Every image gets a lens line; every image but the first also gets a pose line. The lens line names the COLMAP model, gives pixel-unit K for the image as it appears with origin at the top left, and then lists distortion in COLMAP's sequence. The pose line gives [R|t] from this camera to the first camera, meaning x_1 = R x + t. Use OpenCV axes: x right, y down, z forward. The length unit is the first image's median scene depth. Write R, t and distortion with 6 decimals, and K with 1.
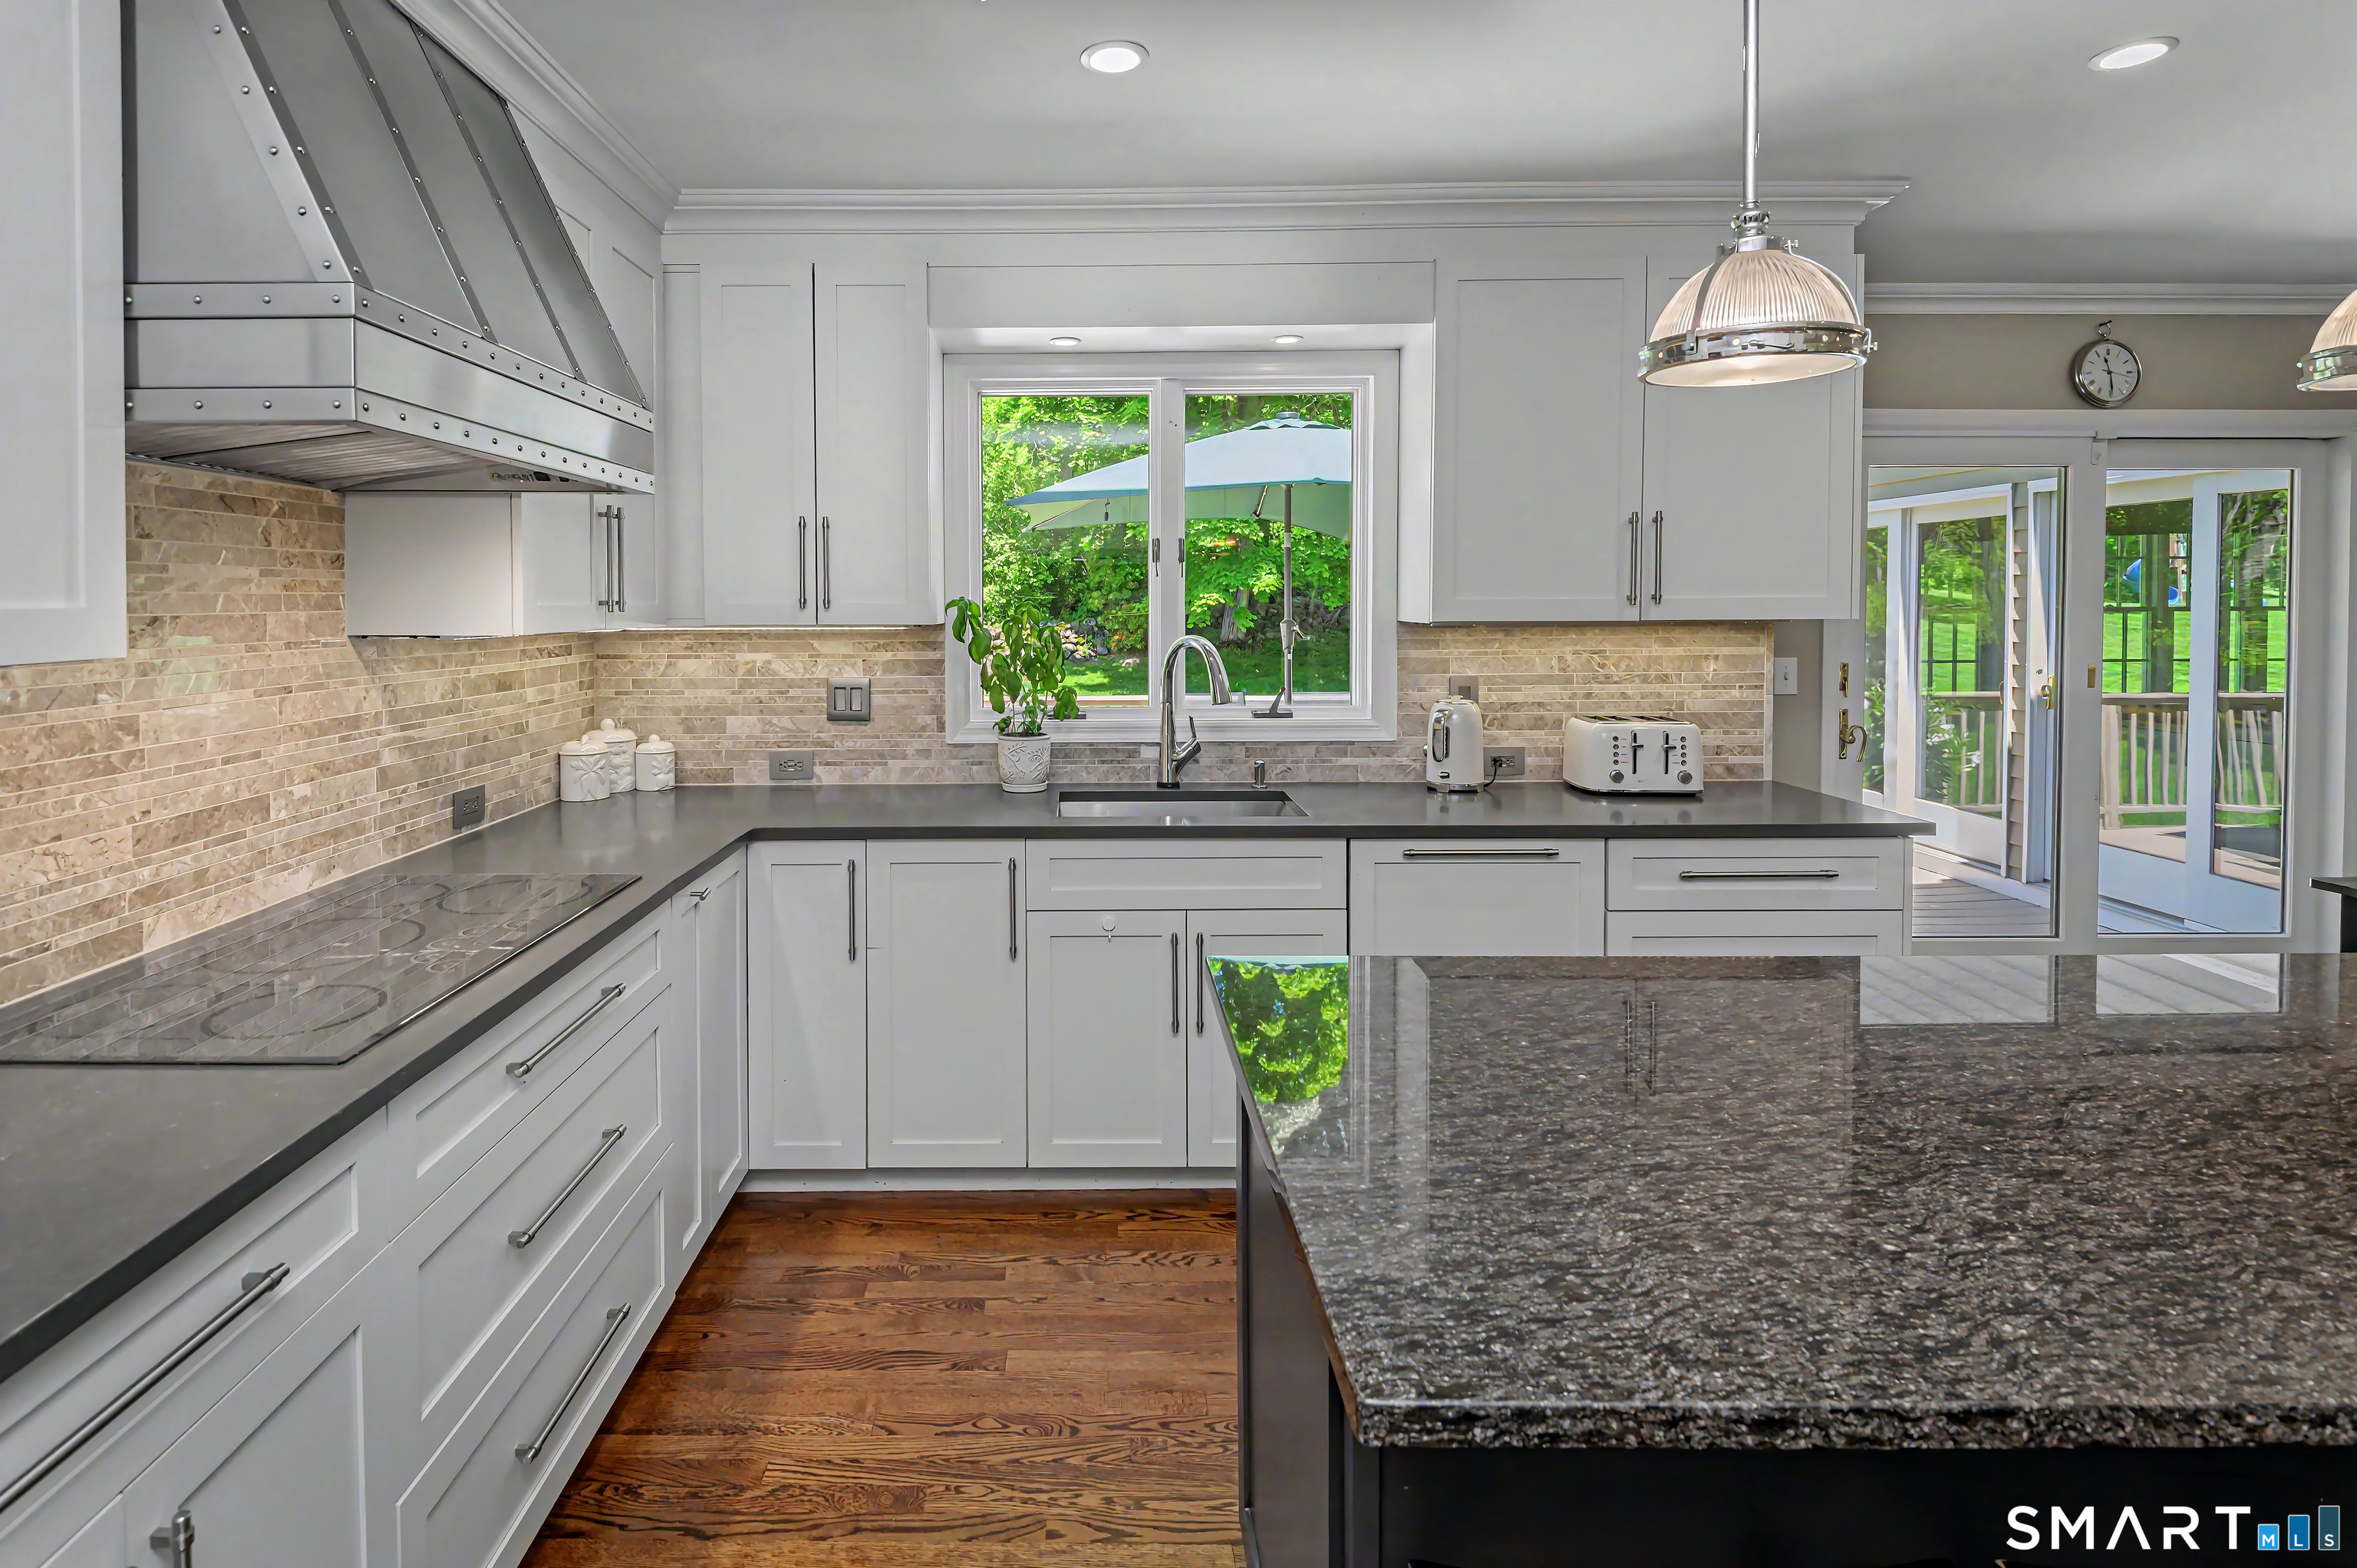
lens RADIAL K [[1163.0, 0, 1098.5], [0, 1163.0, 618.5], [0, 0, 1]] dist [-0.004724, -0.002928]
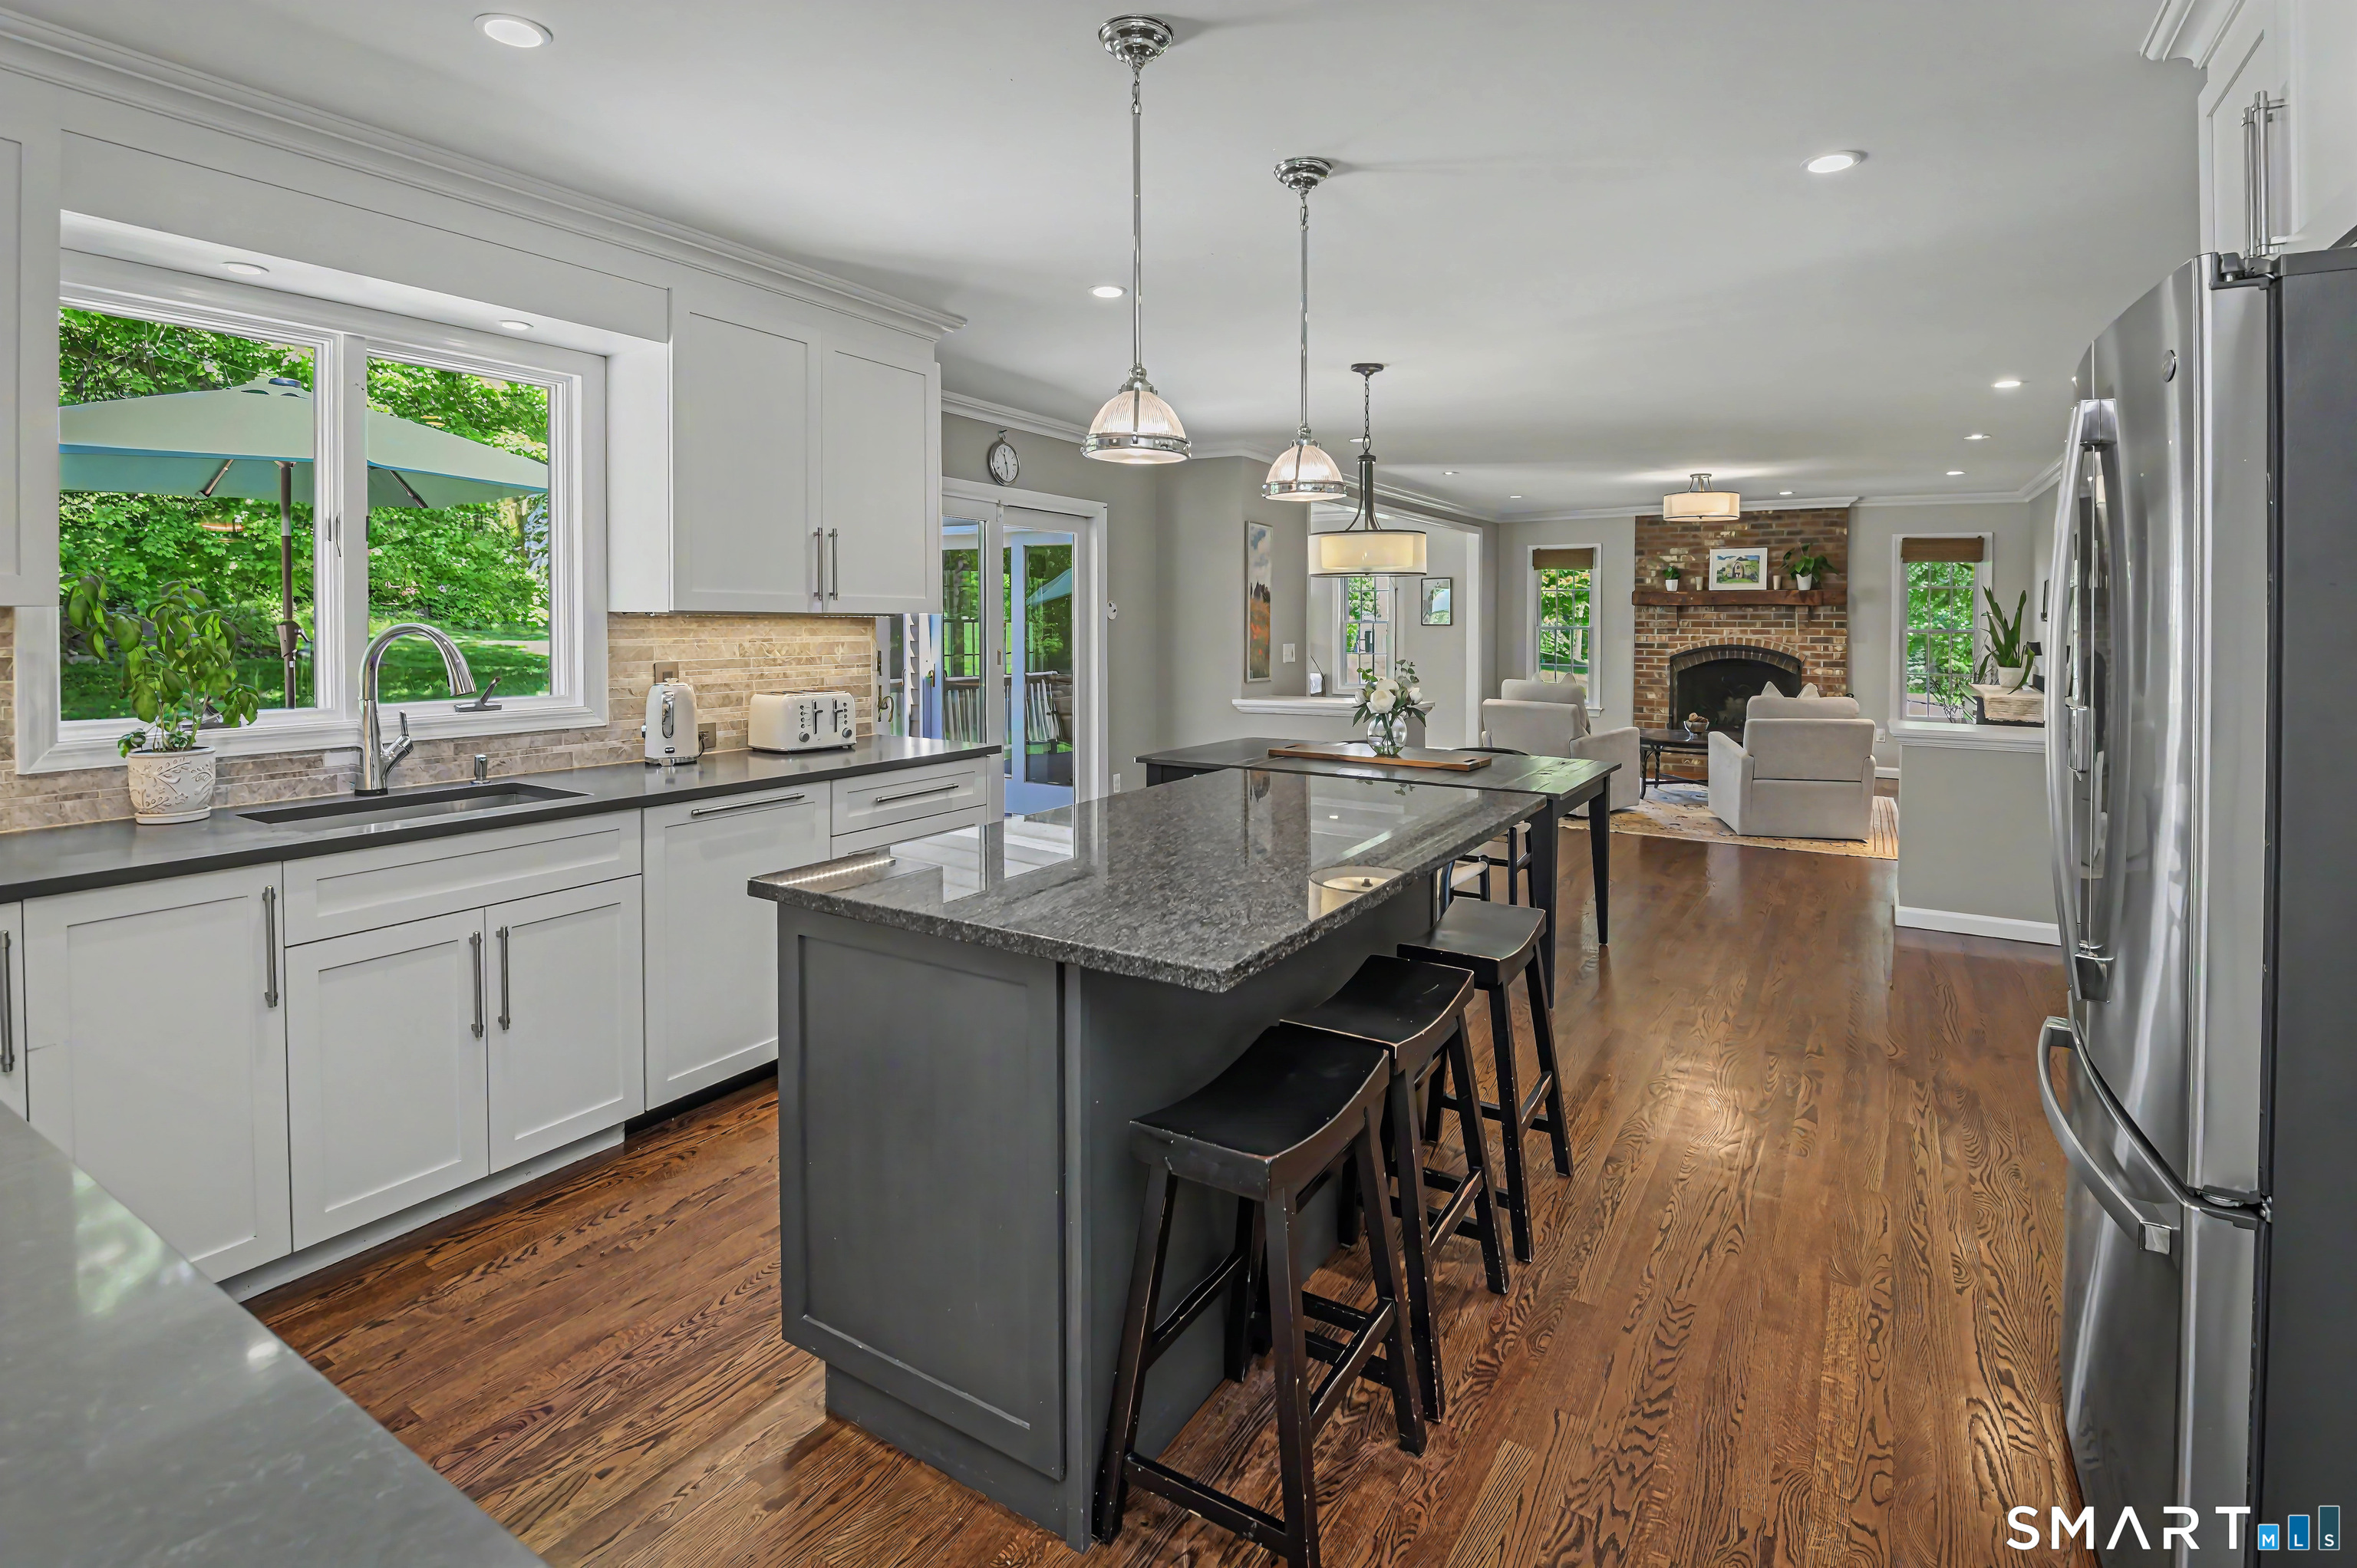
lens RADIAL K [[1061.4, 0, 1263.9], [0, 1061.4, 623.6], [0, 0, 1]] dist [-0.016464, -0.000889]
pose [[0.472704, 0.001929, 0.881219, -0.319605], [0.007638, 0.999951, -0.006287, 0.023918], [-0.881188, 0.009703, 0.472667, 0.019940]]
